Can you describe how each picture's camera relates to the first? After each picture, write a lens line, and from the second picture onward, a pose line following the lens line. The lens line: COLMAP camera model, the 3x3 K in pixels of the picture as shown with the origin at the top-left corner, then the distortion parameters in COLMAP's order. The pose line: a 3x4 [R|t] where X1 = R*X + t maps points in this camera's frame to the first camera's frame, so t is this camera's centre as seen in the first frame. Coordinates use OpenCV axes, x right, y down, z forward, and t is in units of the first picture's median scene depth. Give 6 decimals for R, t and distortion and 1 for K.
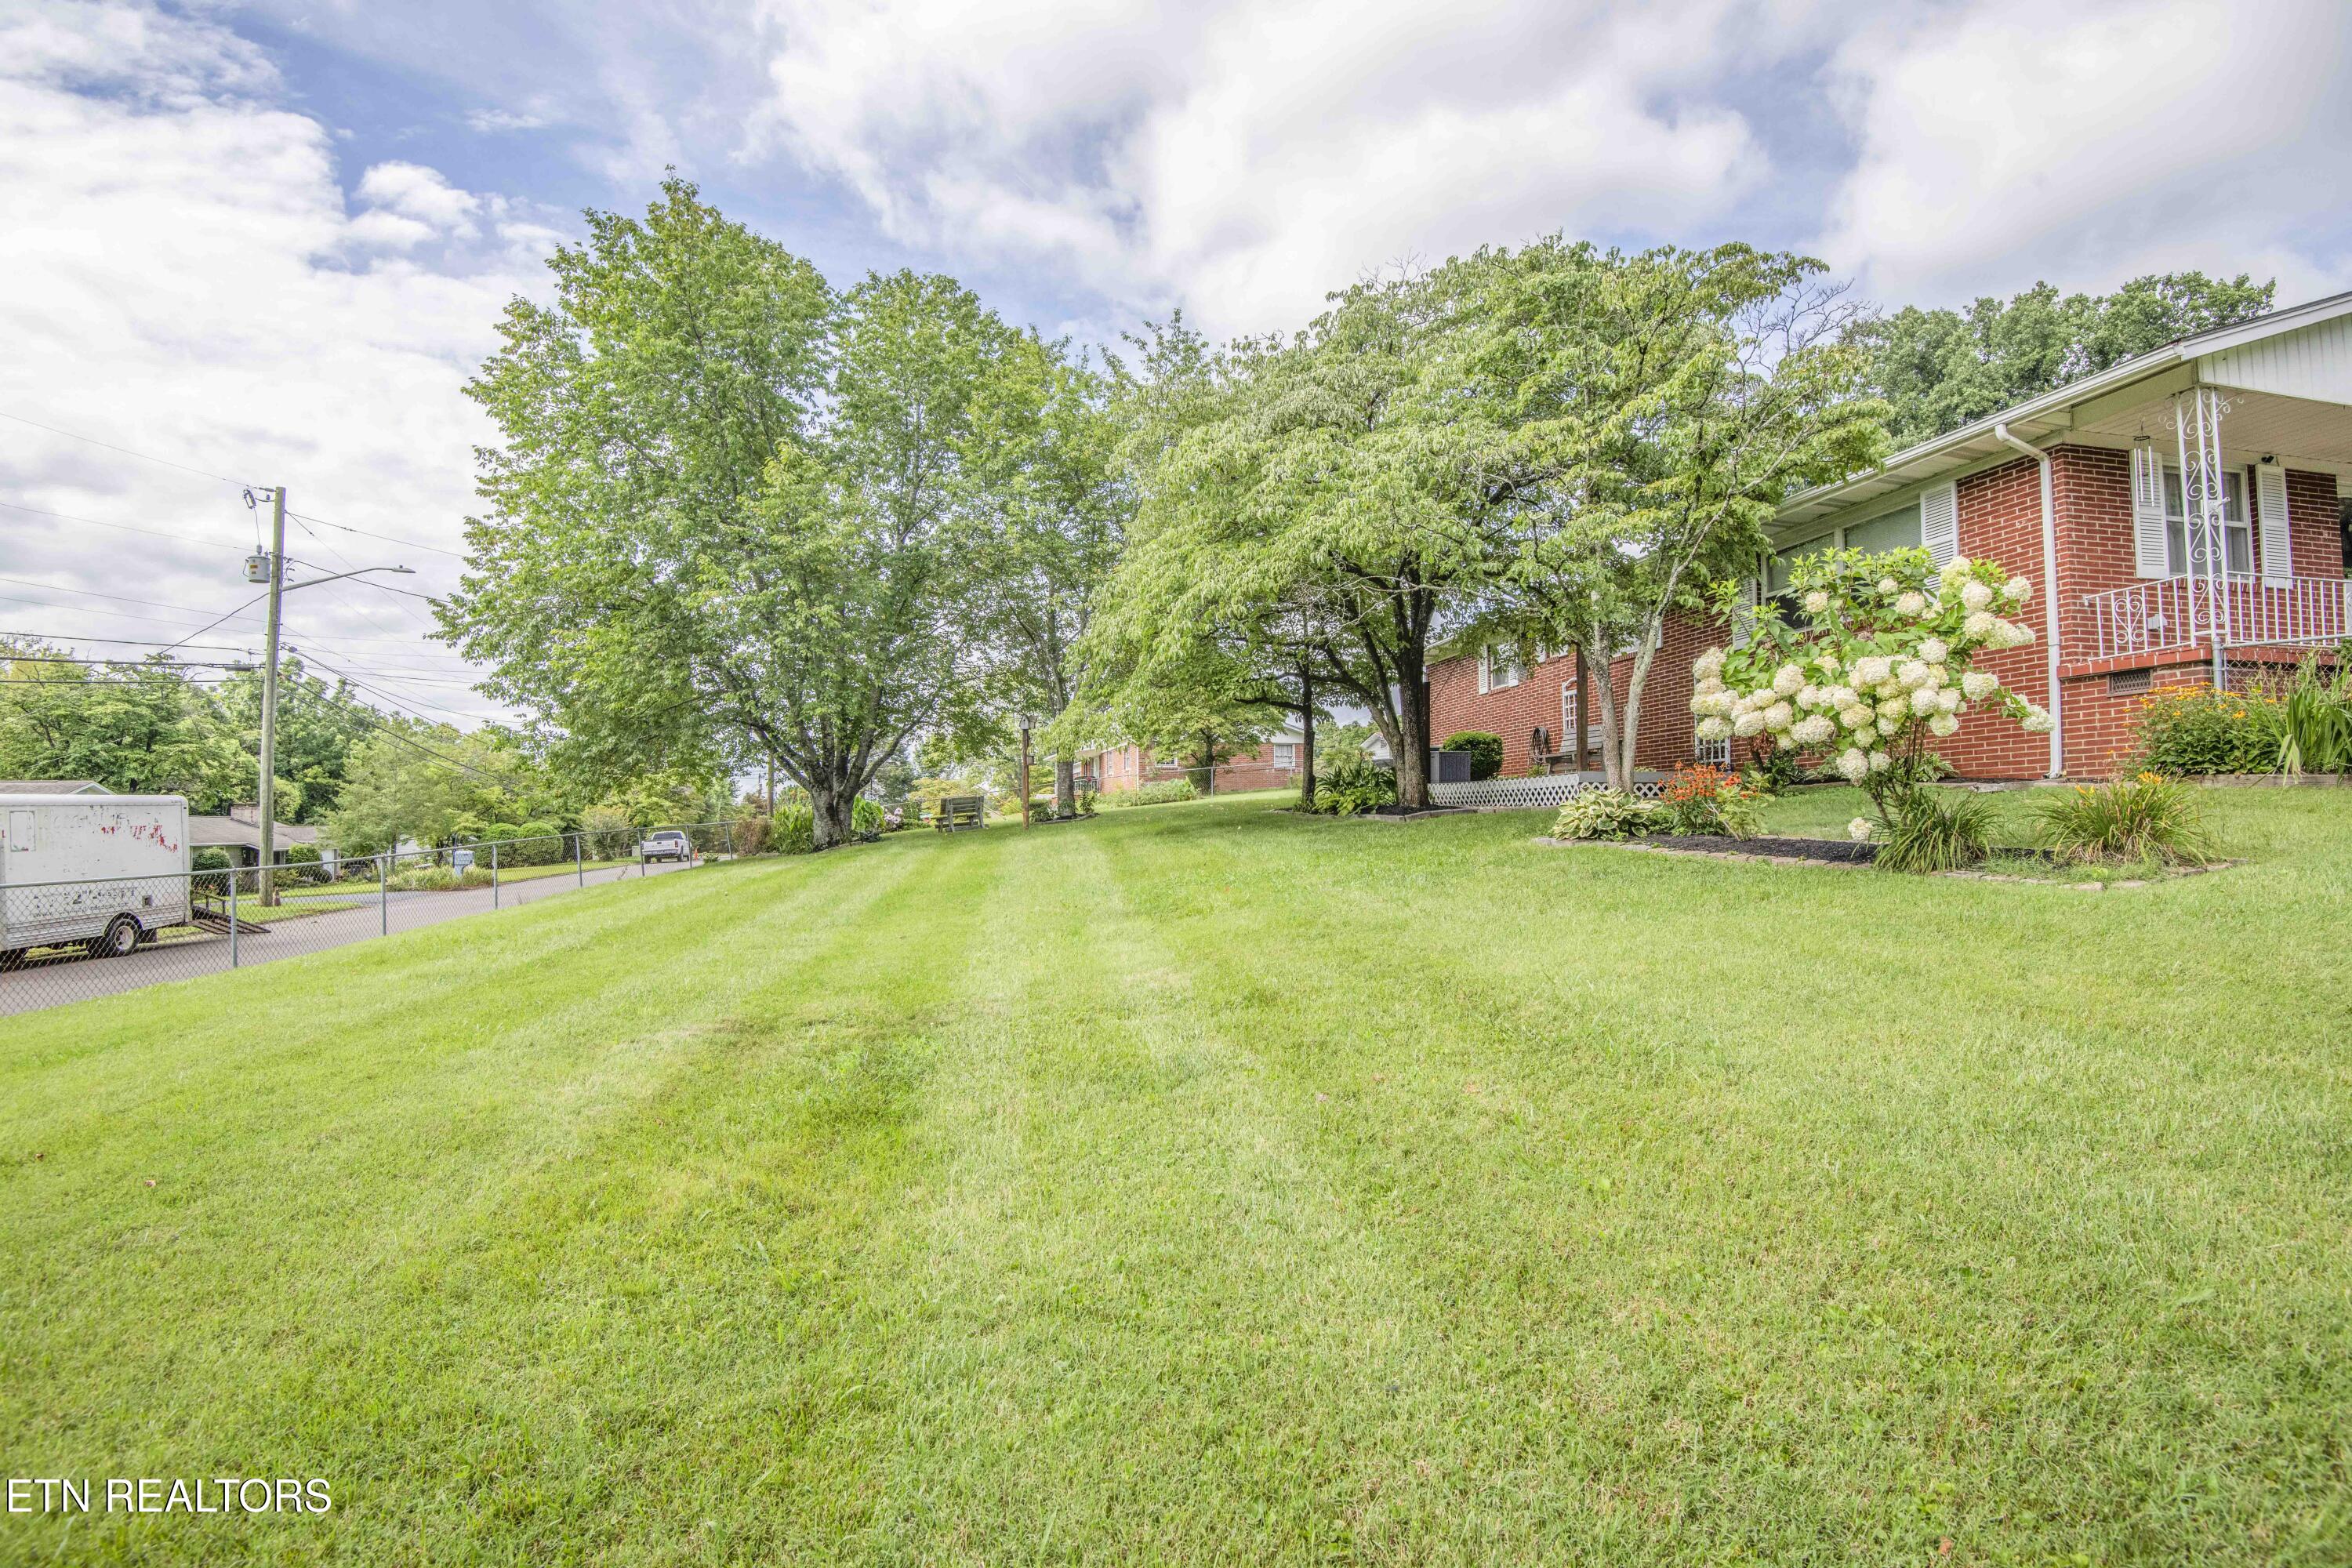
lens RADIAL K [[1089.6, 0, 1181.1], [0, 1089.6, 776.4], [0, 0, 1]] dist [-0.027988, -0.008067]
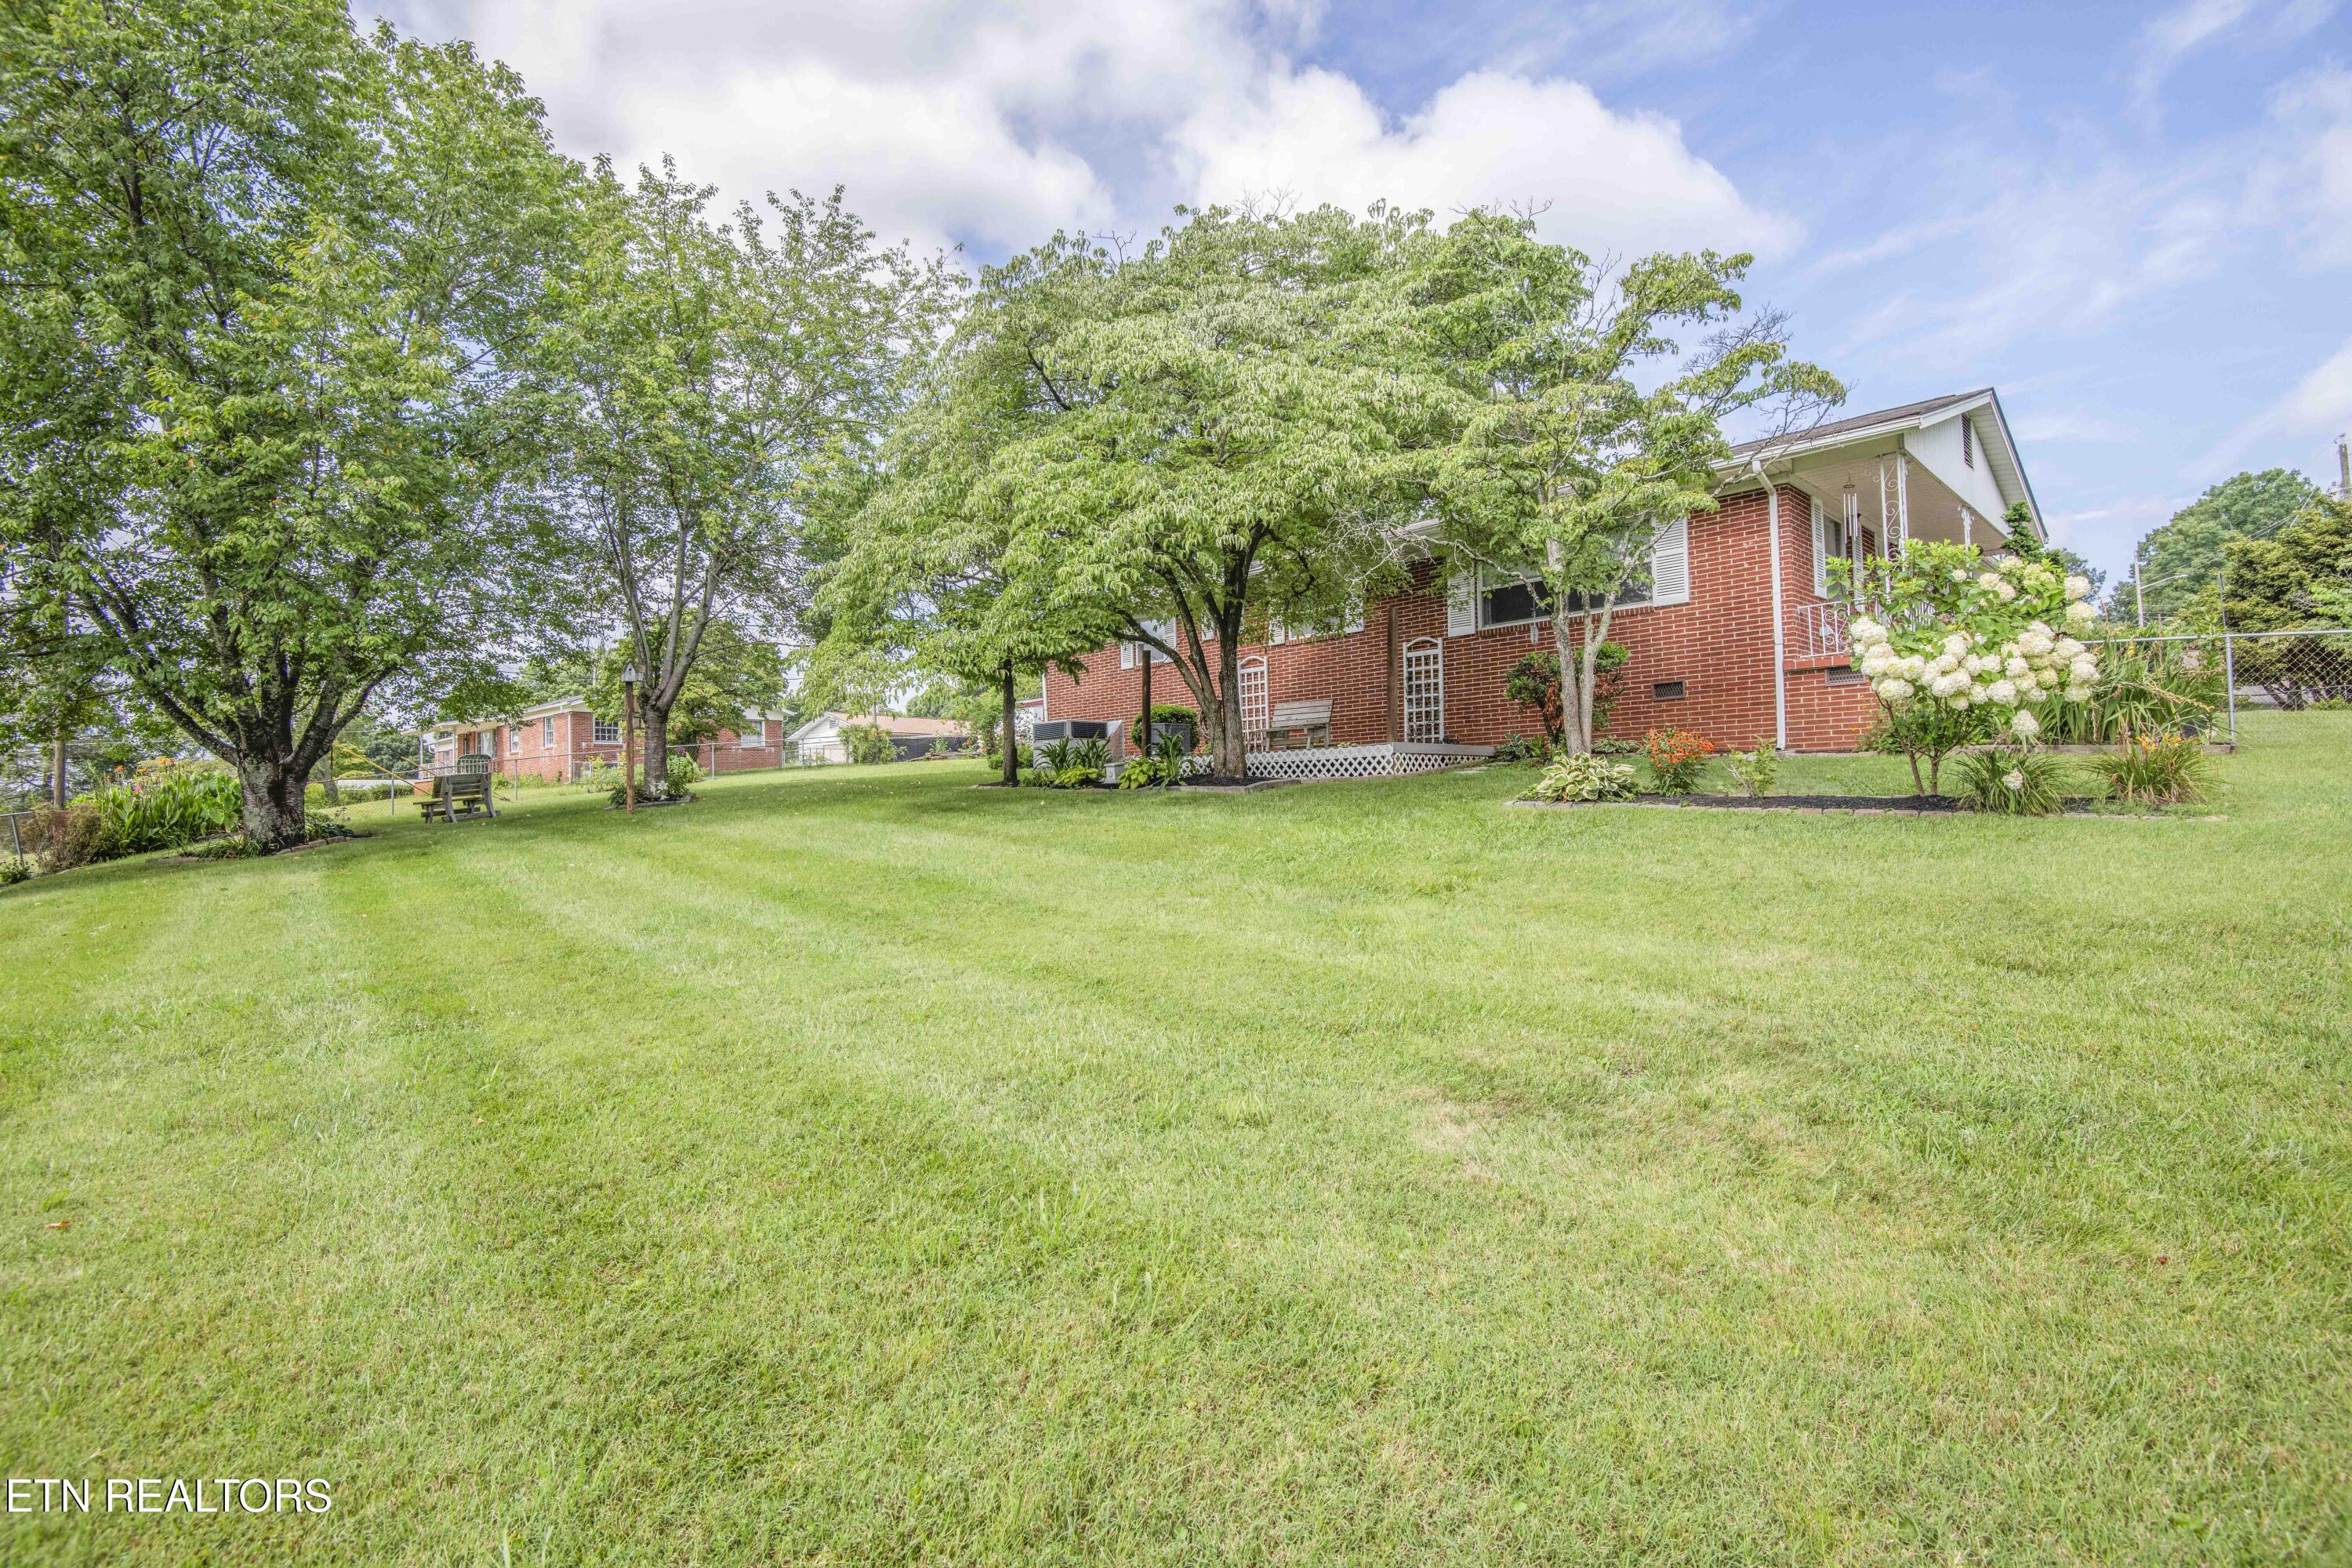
lens RADIAL K [[1089.6, 0, 1178.1], [0, 1089.6, 787.5], [0, 0, 1]] dist [-0.027988, -0.008067]
pose [[0.842063, -0.006123, 0.539344, -0.250762], [-0.006888, 0.999732, 0.022104, 0.012281], [-0.539335, -0.022328, 0.841795, 0.167893]]
